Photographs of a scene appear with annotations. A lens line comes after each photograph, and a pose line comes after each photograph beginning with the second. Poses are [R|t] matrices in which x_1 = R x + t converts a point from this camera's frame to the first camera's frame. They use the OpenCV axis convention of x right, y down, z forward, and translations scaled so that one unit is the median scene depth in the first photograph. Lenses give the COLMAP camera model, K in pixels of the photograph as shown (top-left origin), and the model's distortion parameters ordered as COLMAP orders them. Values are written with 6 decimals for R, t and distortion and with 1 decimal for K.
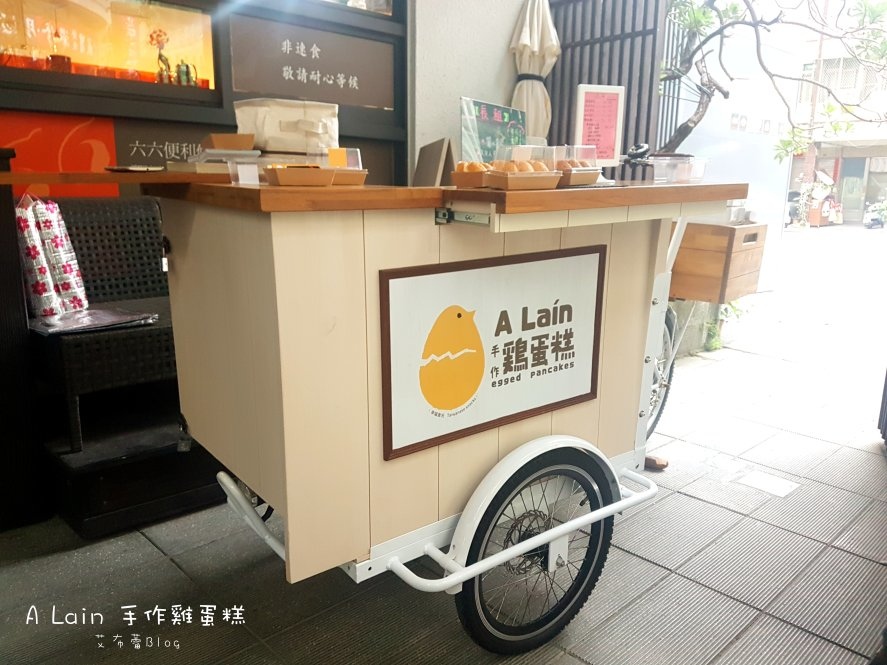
lens RADIAL K [[685.2, 0, 443.5], [0, 685.2, 332.5], [0, 0, 1]] dist [0.064279, -0.179613]
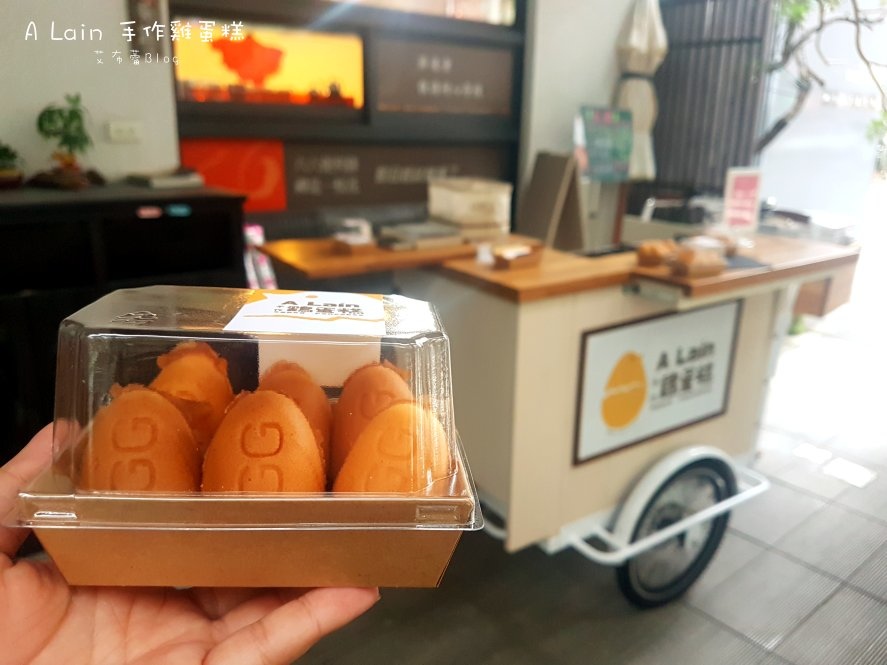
lens RADIAL K [[703.9, 0, 443.5], [0, 703.9, 332.5], [0, 0, 1]] dist [-0.003240, -0.061043]
pose [[0.997050, 0.024816, -0.072635, -0.207544], [-0.019127, 0.996771, 0.077984, -0.147716], [0.074336, -0.076364, 0.994305, -0.301722]]
